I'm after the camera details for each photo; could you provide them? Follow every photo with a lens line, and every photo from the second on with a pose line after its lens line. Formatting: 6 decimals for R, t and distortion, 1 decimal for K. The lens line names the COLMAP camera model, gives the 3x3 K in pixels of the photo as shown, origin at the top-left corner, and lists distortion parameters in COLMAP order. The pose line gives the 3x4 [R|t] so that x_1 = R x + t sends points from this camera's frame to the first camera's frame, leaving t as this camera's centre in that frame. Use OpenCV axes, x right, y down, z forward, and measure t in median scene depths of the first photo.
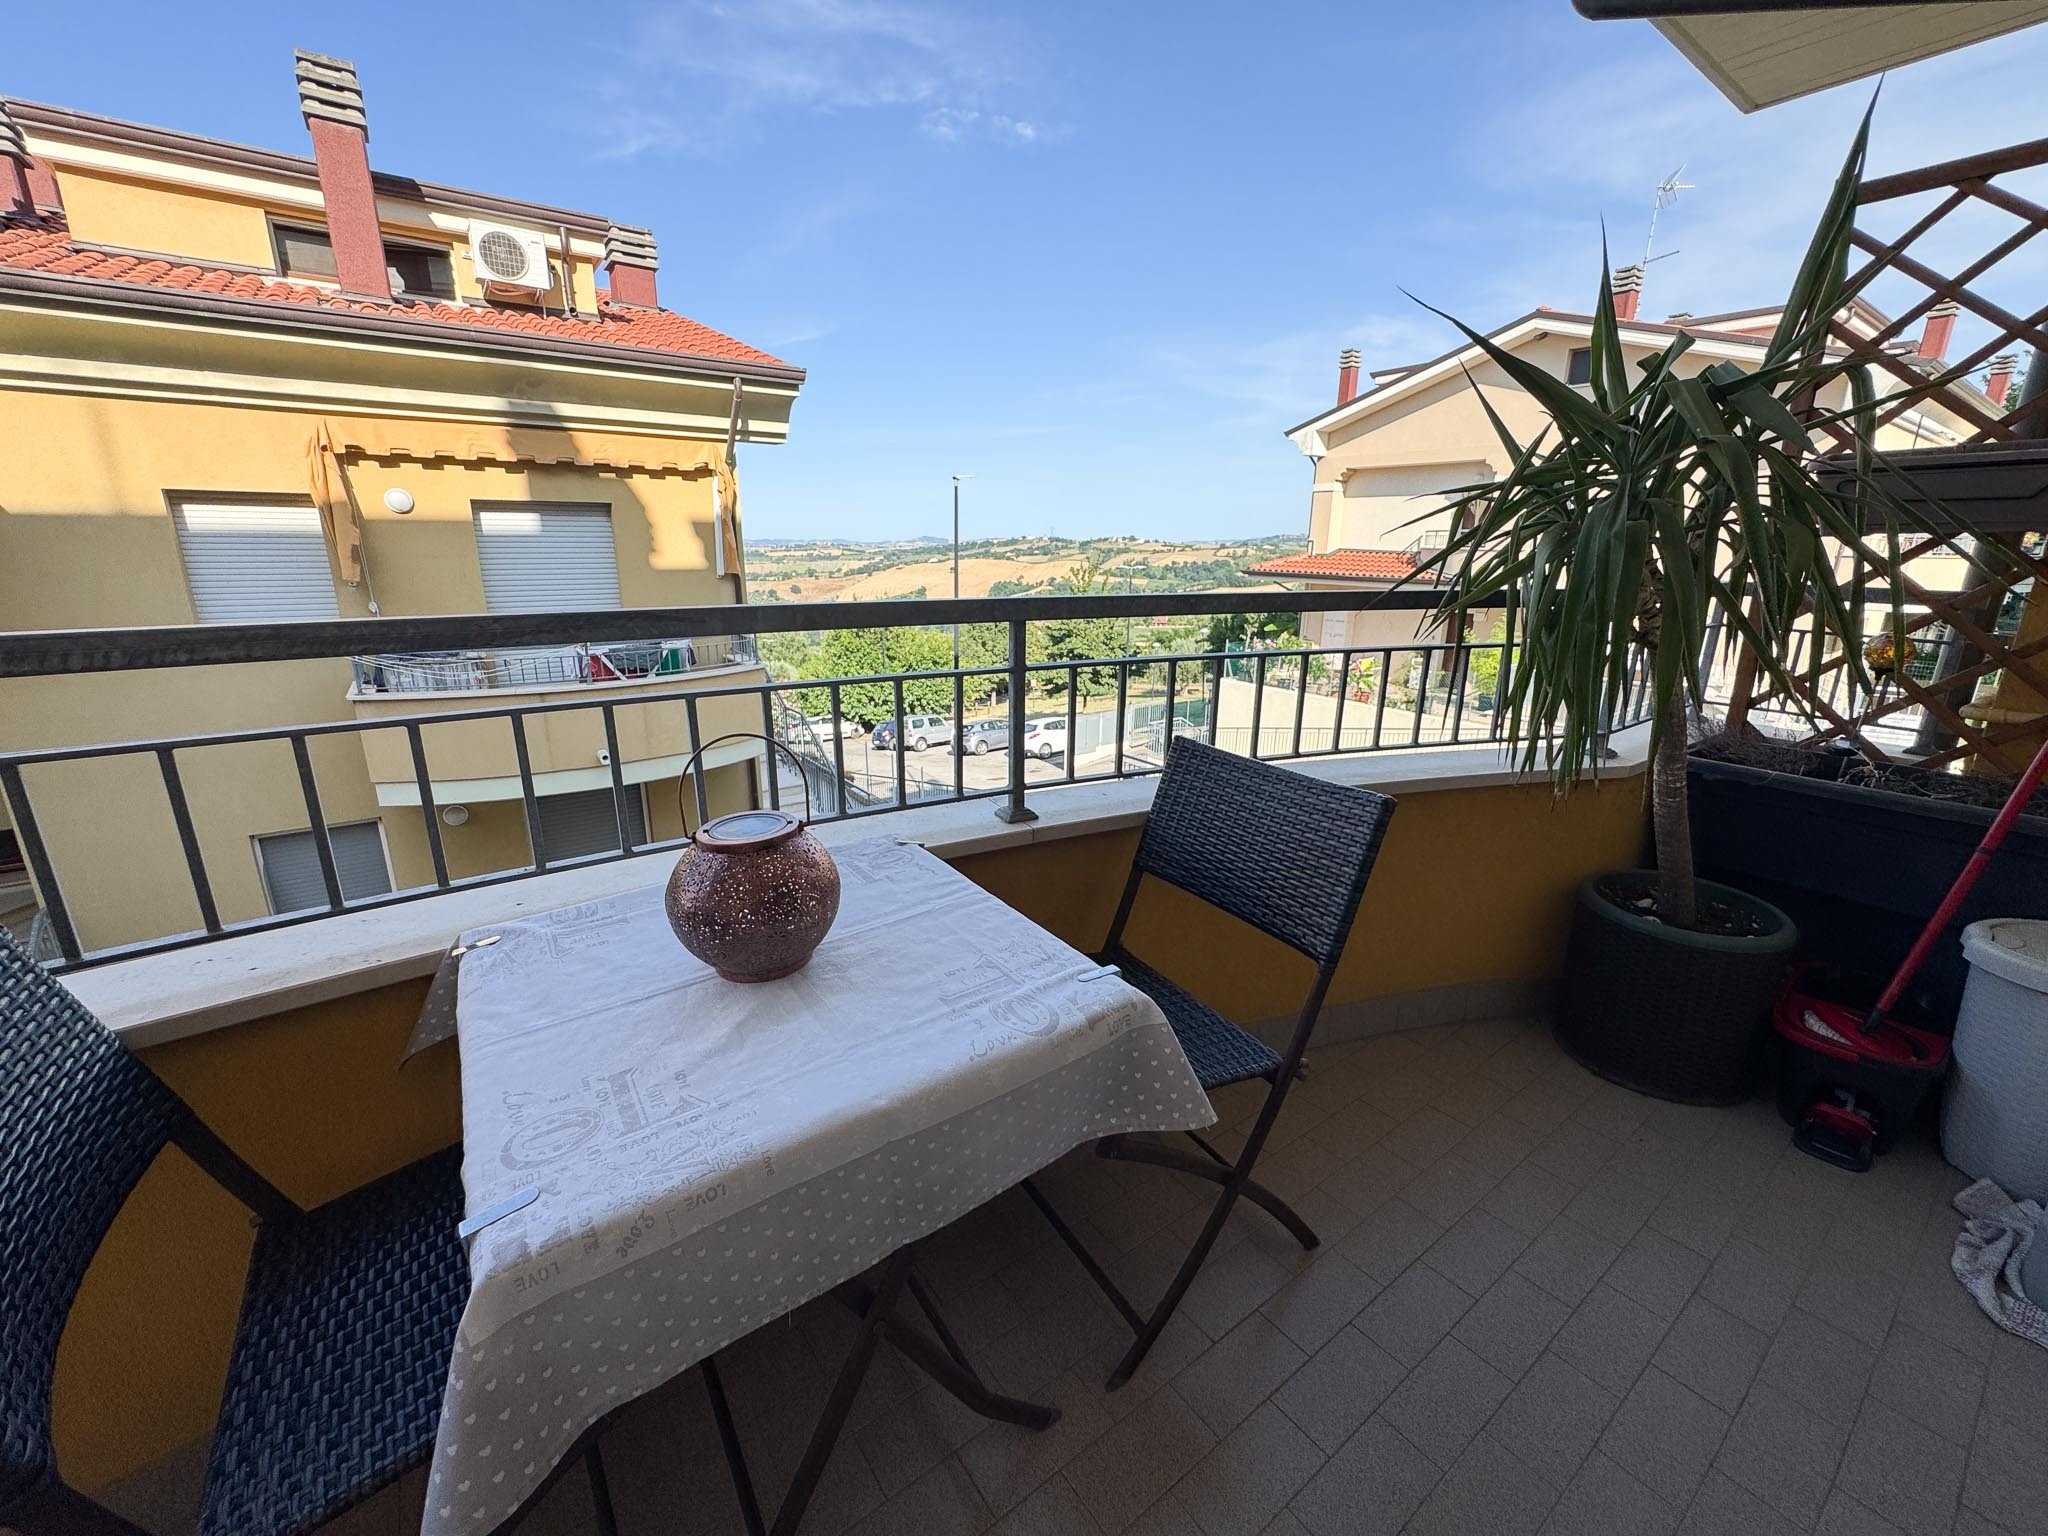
lens RADIAL K [[821.7, 0, 1037.4], [0, 821.7, 765.3], [0, 0, 1]] dist [-0.005124, 0.000345]
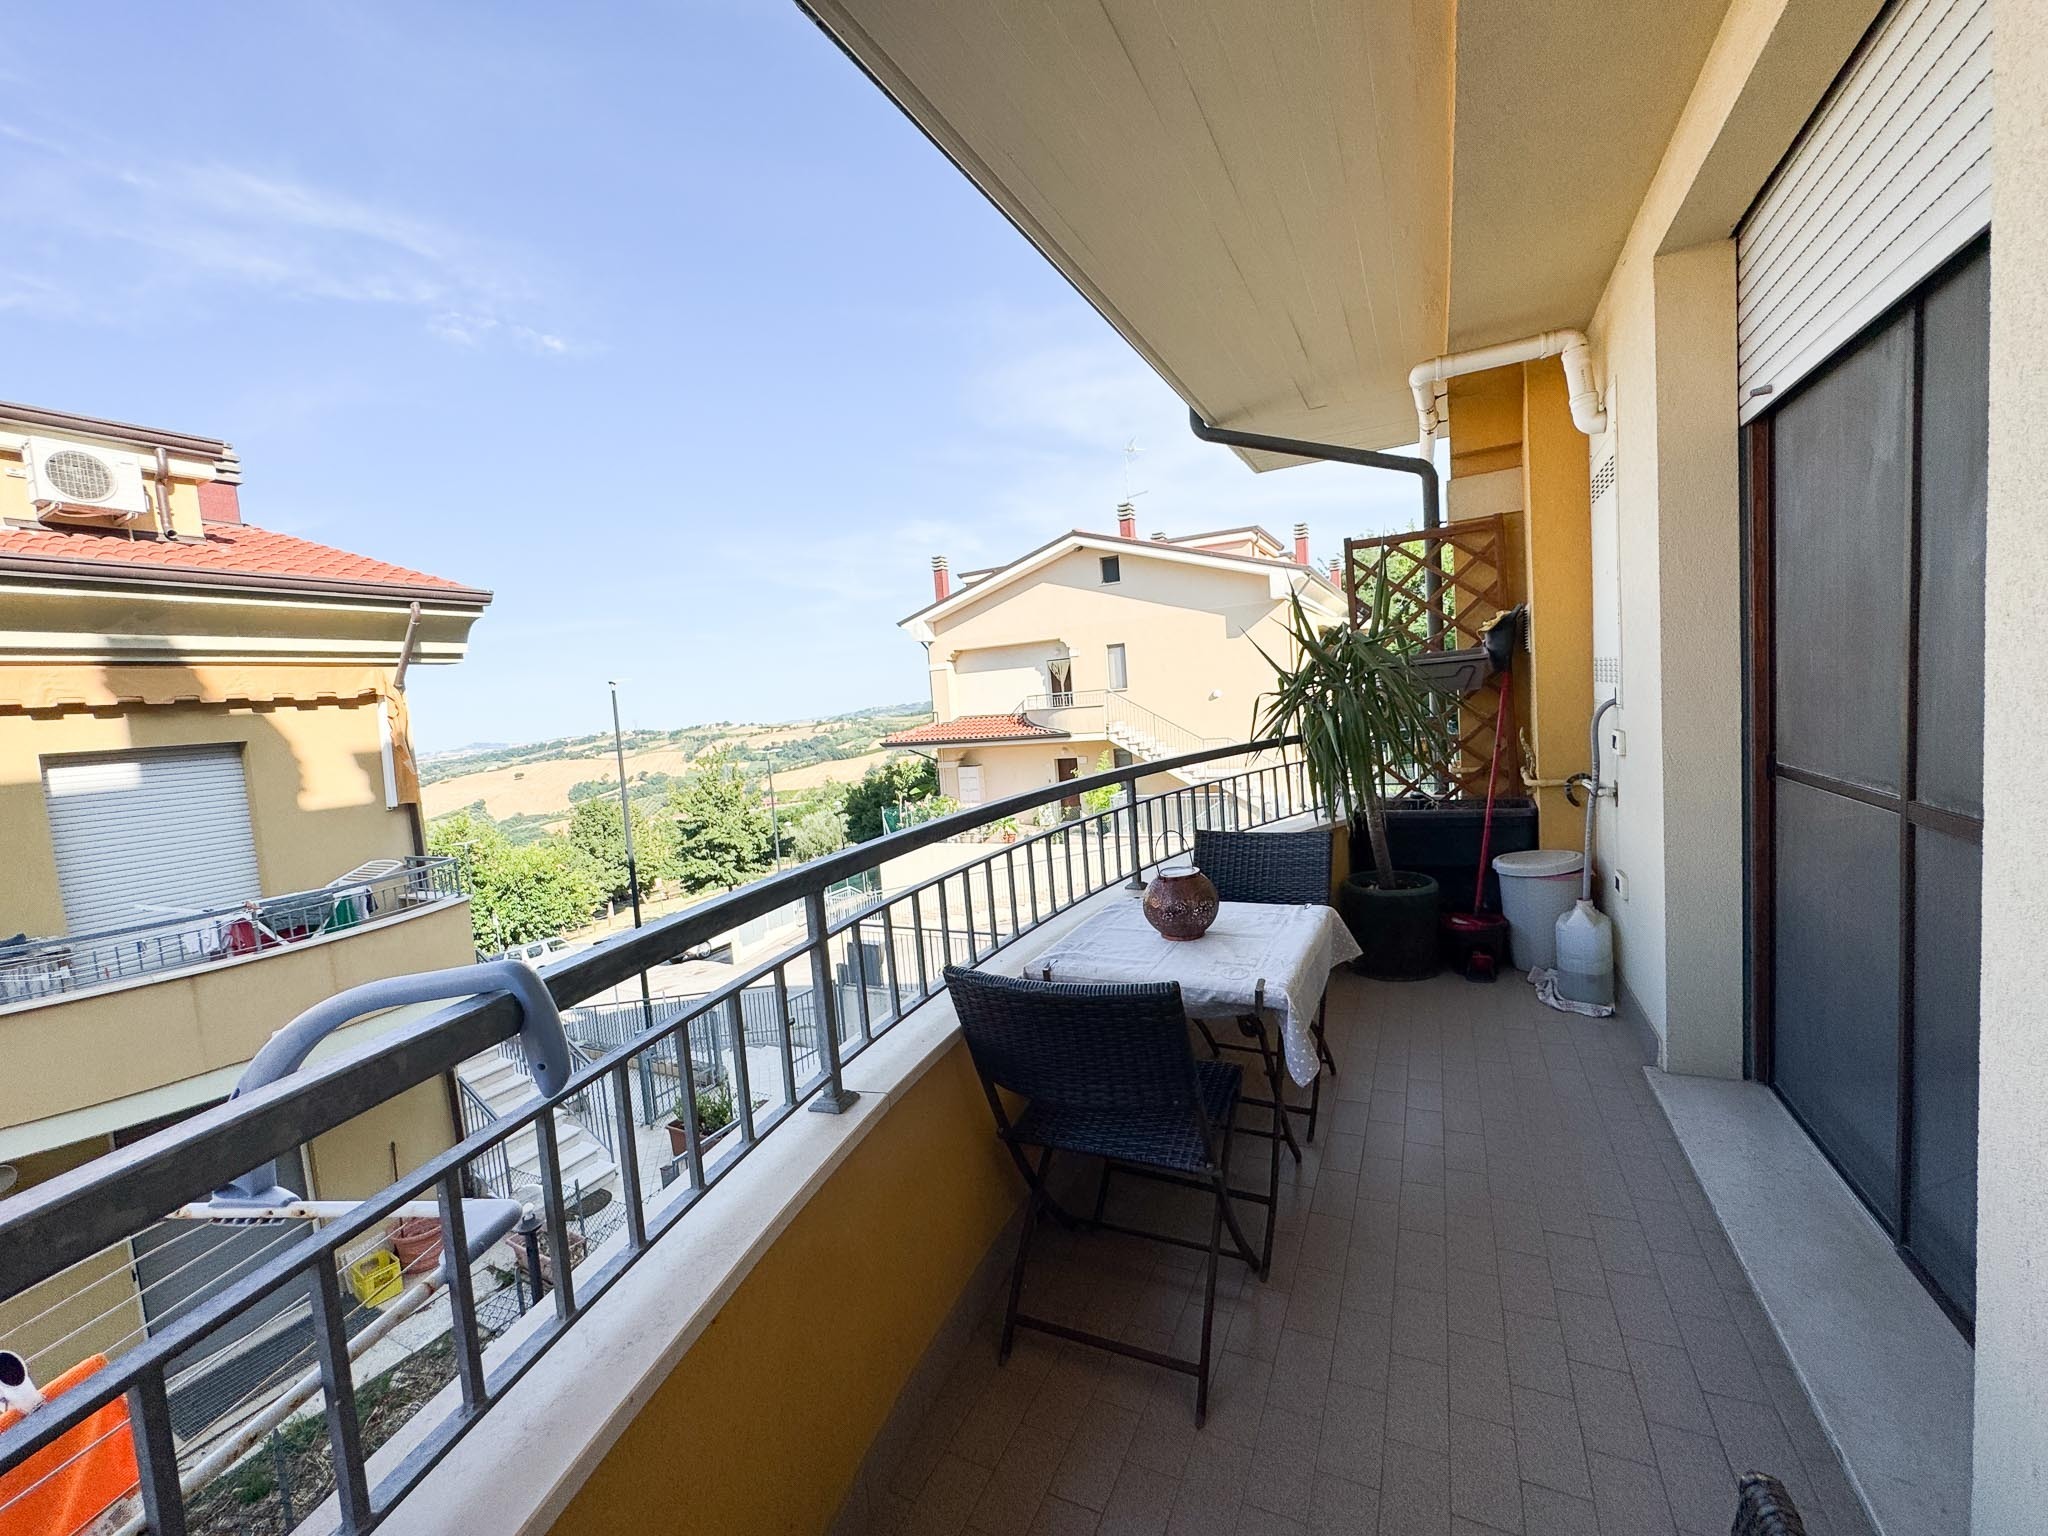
lens RADIAL K [[821.7, 0, 1034.7], [0, 821.7, 761.2], [0, 0, 1]] dist [-0.005124, 0.000345]
pose [[0.882180, -0.112080, 0.457381, -0.168860], [0.205615, 0.965465, -0.159999, 0.006434], [-0.423653, 0.235192, 0.874759, -0.087213]]
